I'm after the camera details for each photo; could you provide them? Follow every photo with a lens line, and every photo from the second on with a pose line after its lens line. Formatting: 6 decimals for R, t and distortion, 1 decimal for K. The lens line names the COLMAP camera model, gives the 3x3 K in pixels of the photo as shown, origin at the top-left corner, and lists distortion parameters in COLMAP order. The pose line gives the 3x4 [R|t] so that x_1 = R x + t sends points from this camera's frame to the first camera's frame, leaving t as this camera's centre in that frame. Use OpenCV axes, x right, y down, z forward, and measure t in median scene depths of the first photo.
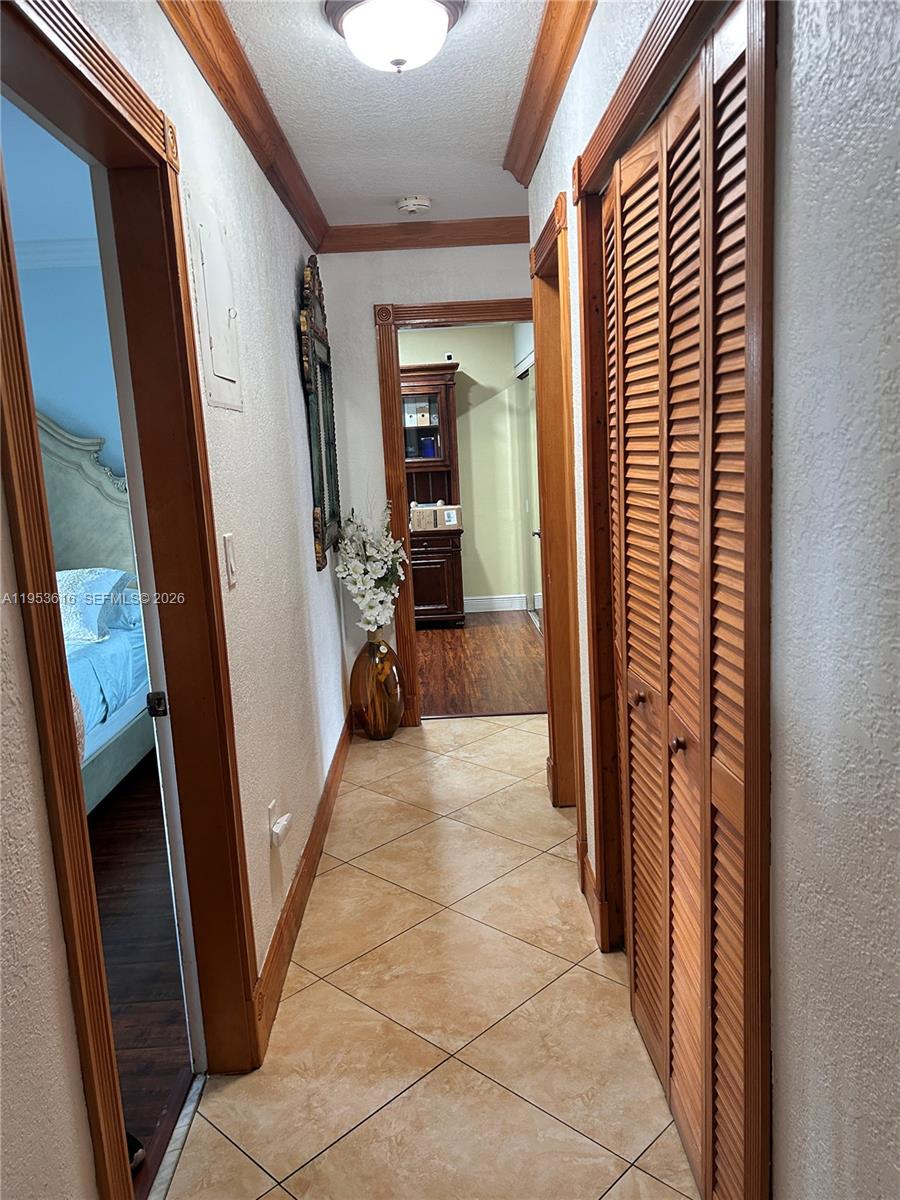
lens RADIAL K [[897.7, 0, 452.7], [0, 897.7, 598.3], [0, 0, 1]] dist [0.021766, -0.029895]
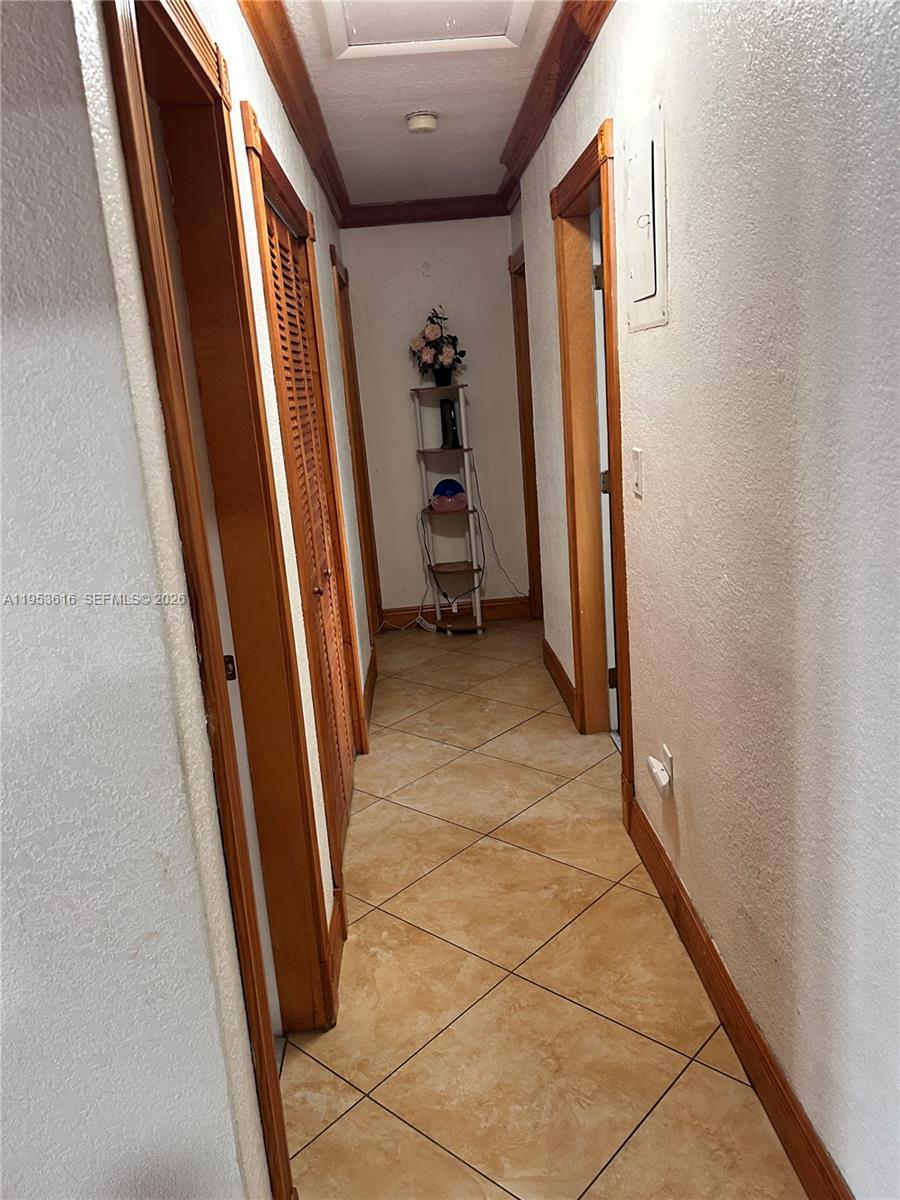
lens RADIAL K [[897.7, 0, 453.6], [0, 897.7, 600.6], [0, 0, 1]] dist [0.021766, -0.029895]
pose [[-0.989281, 0.145955, 0.004591, -0.008708], [0.135977, 0.909283, 0.393338, -0.312140], [0.053235, 0.389746, -0.919382, 1.784619]]
